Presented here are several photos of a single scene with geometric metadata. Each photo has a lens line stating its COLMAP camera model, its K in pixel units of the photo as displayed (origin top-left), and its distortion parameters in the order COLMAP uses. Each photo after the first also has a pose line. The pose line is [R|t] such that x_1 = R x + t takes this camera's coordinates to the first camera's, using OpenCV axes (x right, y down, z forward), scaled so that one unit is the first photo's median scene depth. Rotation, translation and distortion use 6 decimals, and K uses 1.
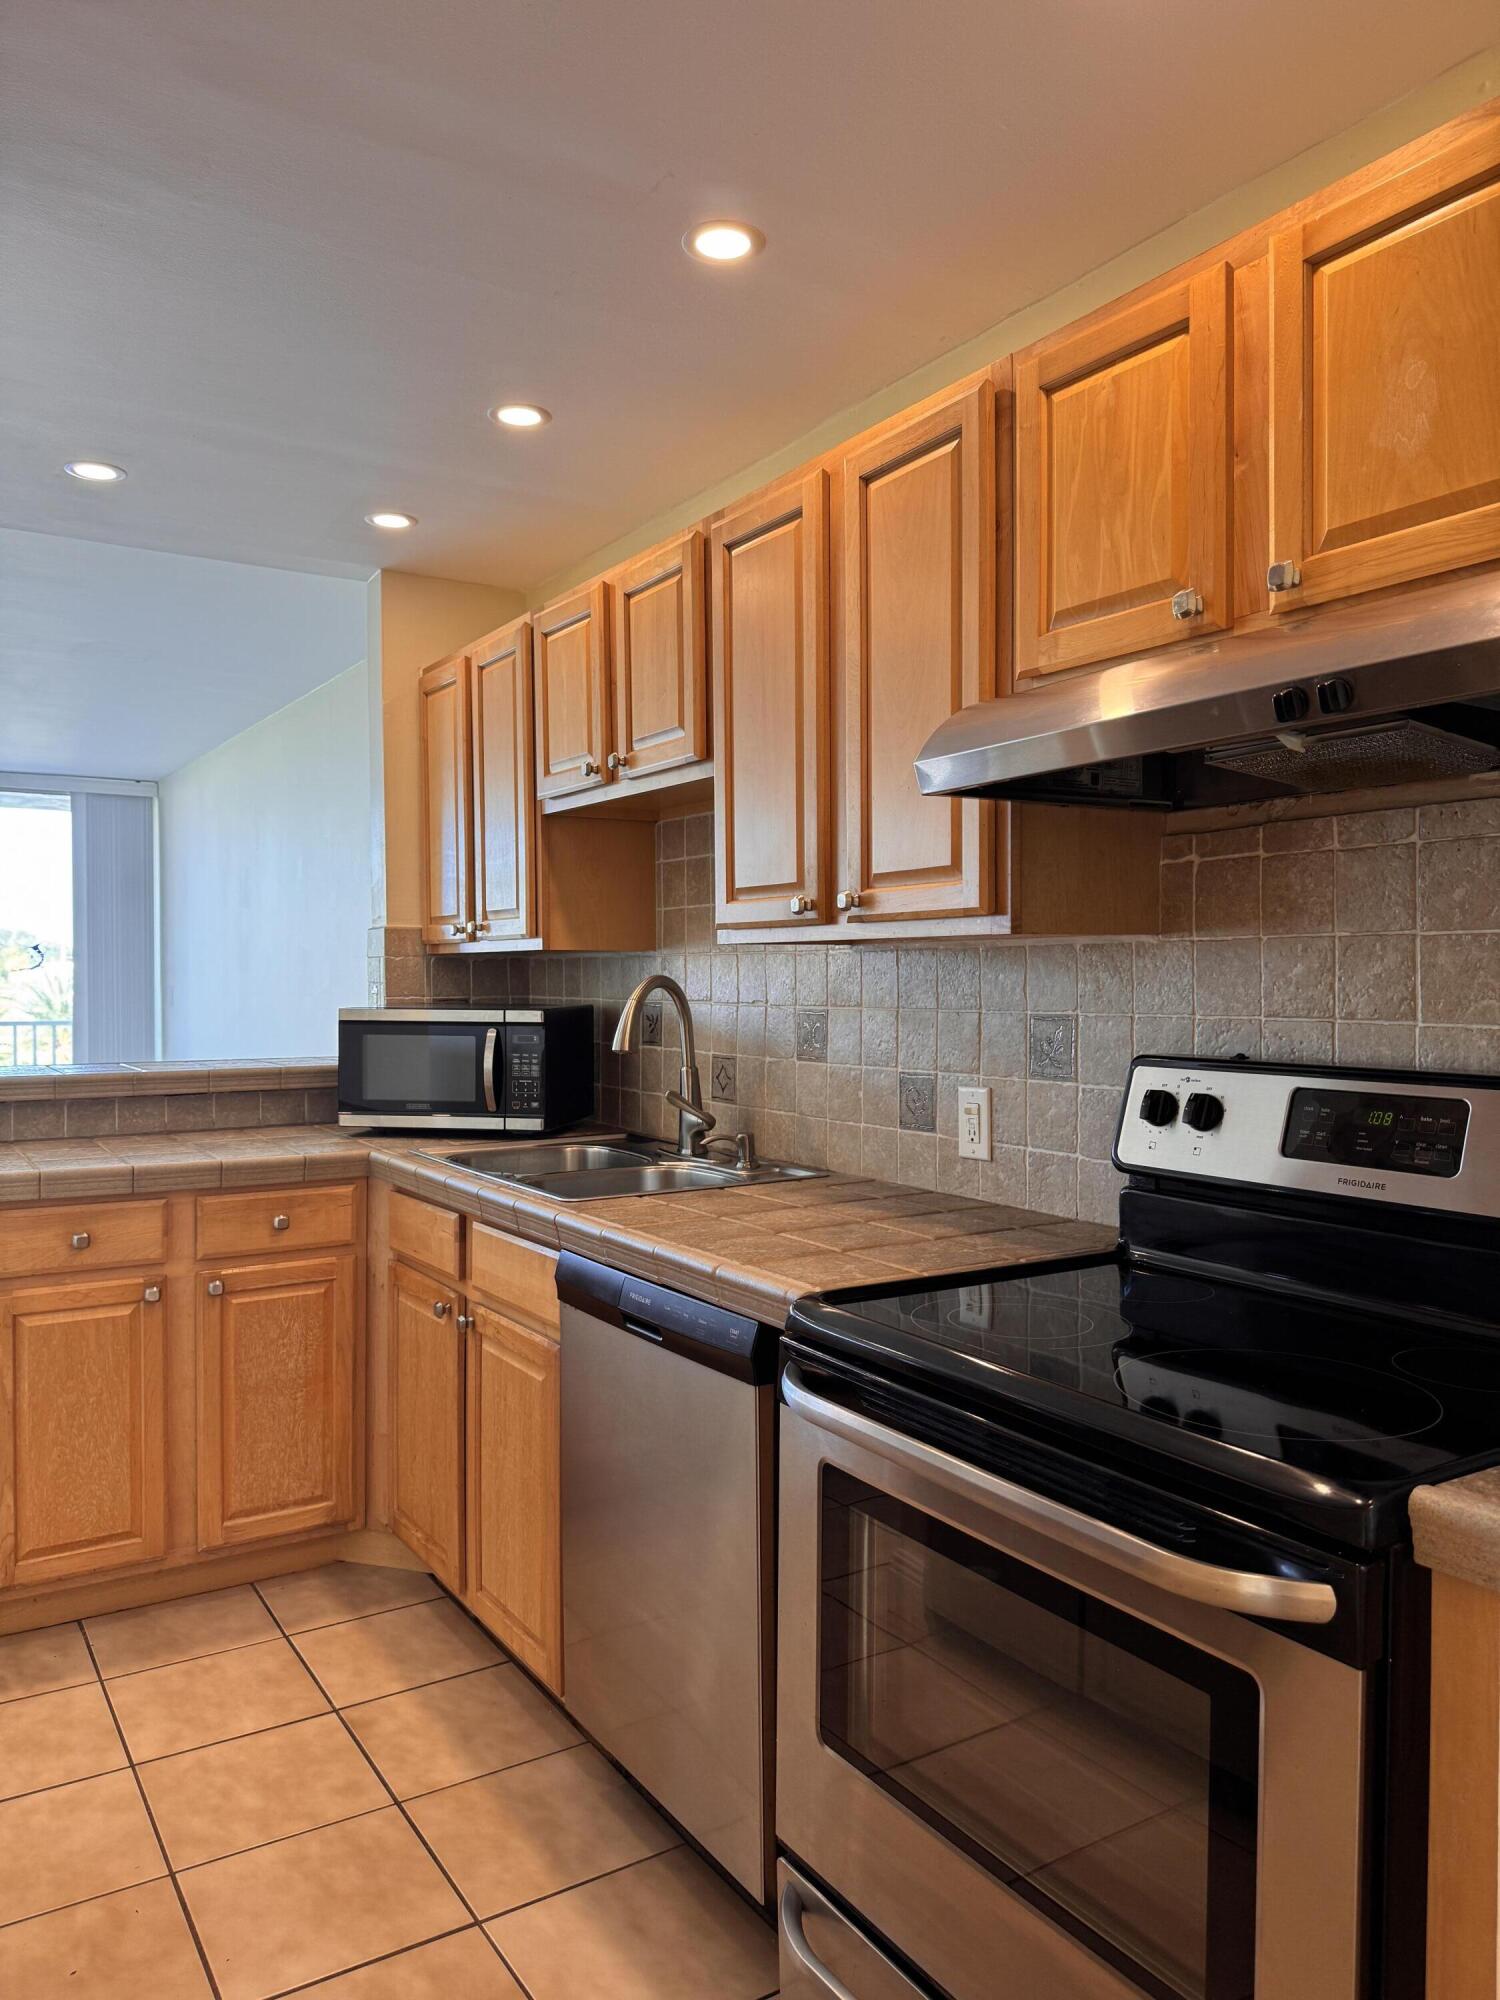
lens RADIAL K [[1433.3, 0, 790.1], [0, 1433.3, 1003.0], [0, 0, 1]] dist [0.031064, -0.053390]
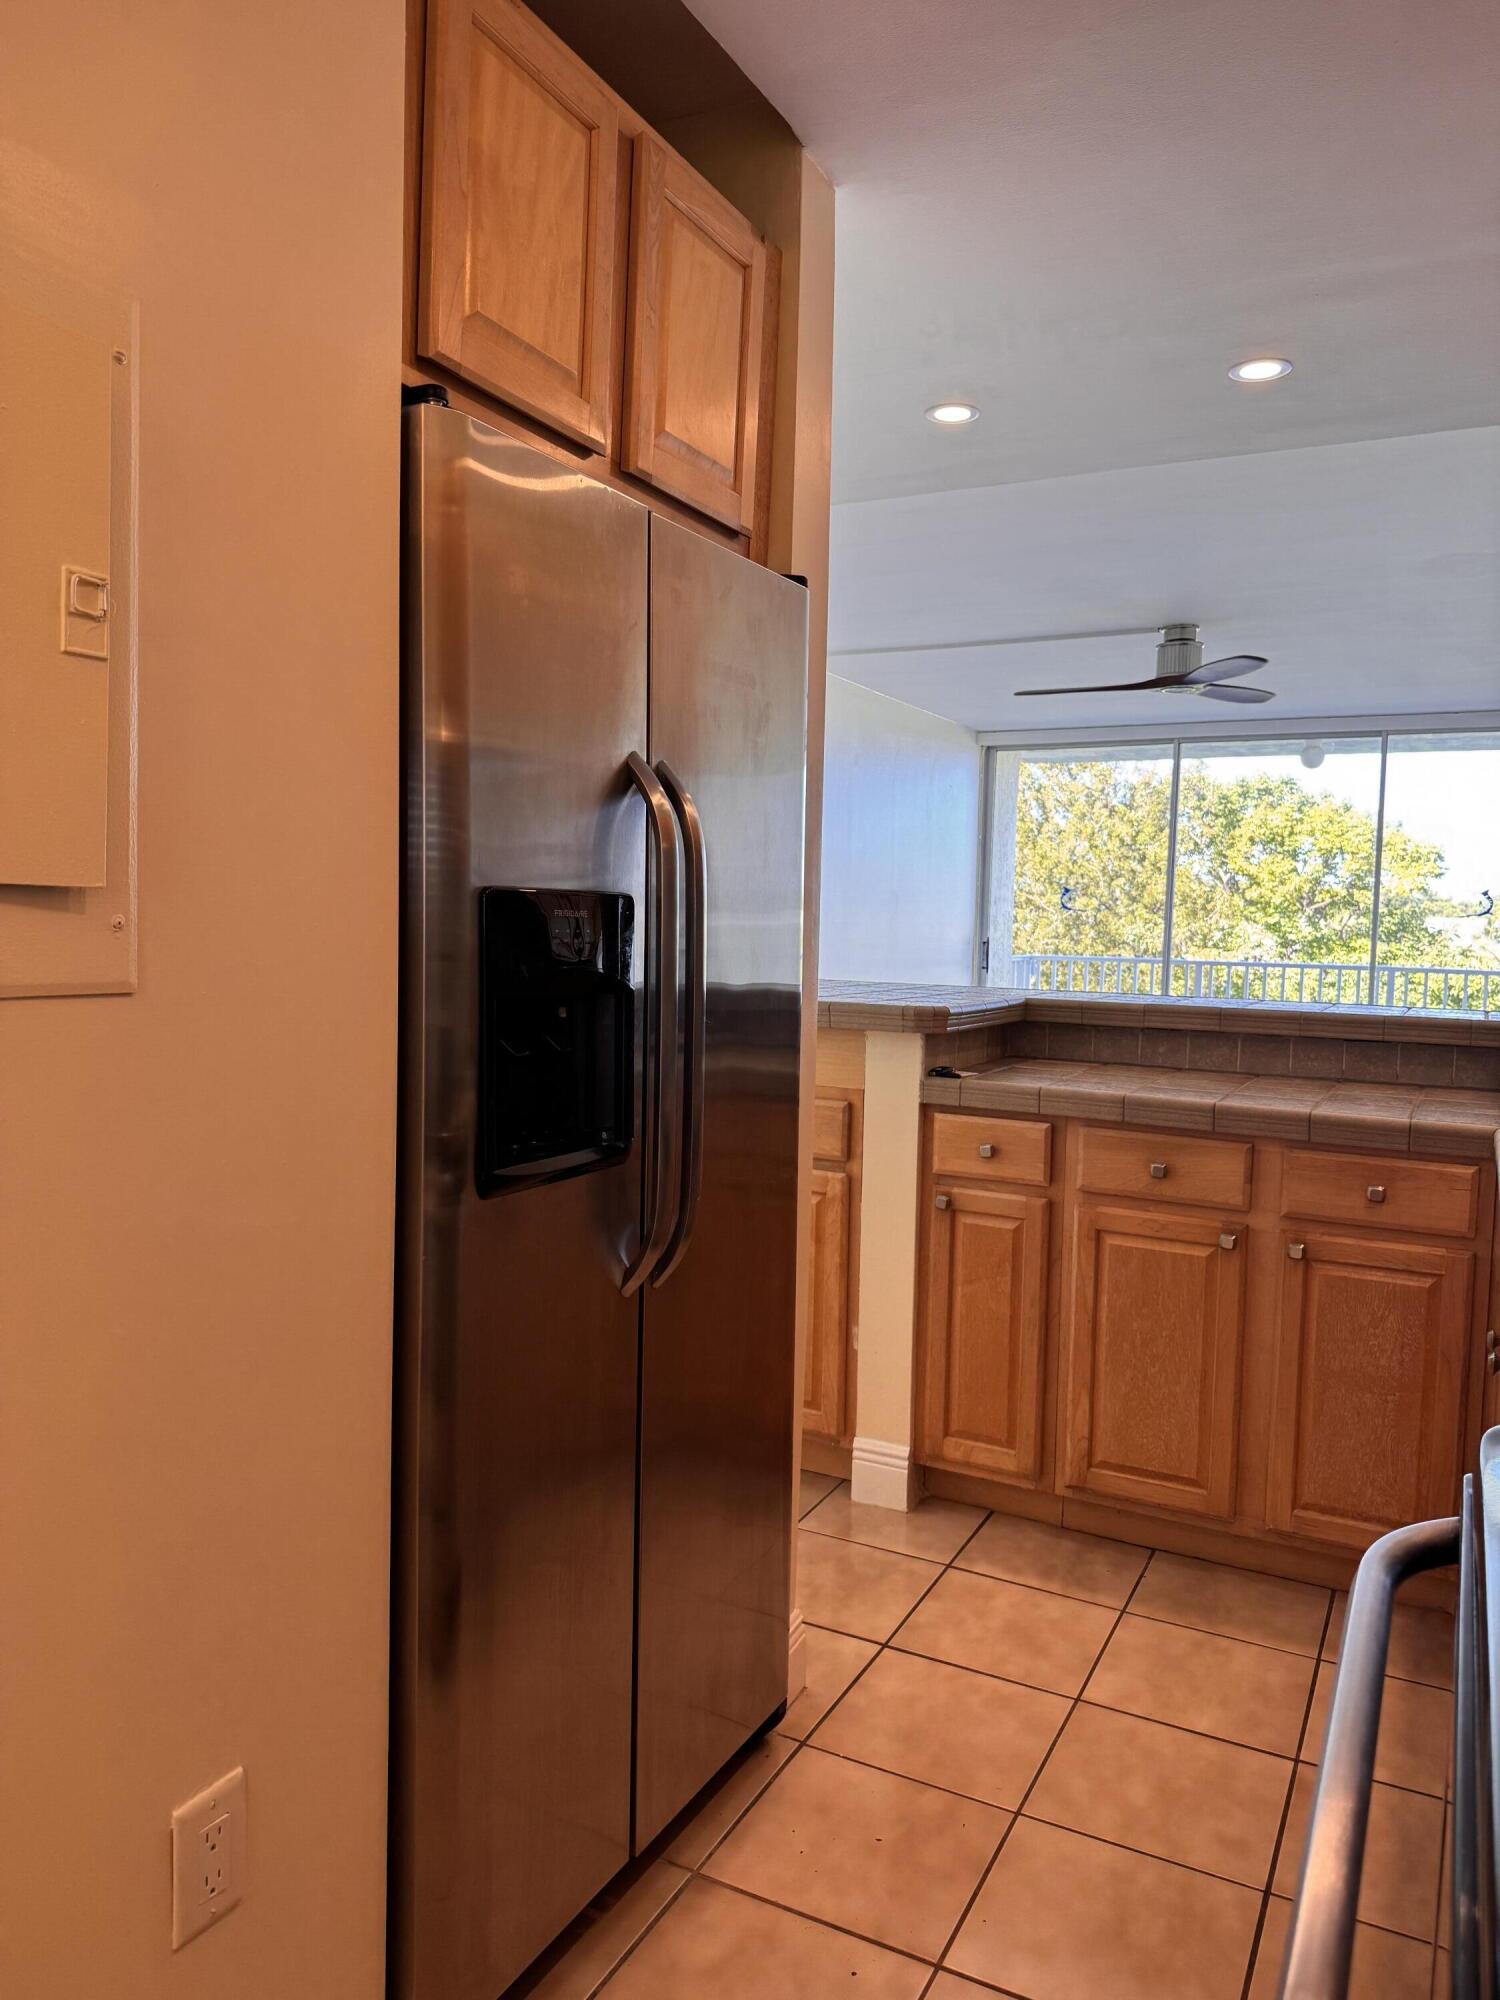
lens RADIAL K [[1433.3, 0, 713.3], [0, 1433.3, 999.5], [0, 0, 1]] dist [0.031064, -0.053390]
pose [[0.475237, 0.067380, -0.877274, 0.210750], [-0.042900, 0.997652, 0.053386, 0.008055], [0.878811, 0.012264, 0.477012, 0.248176]]
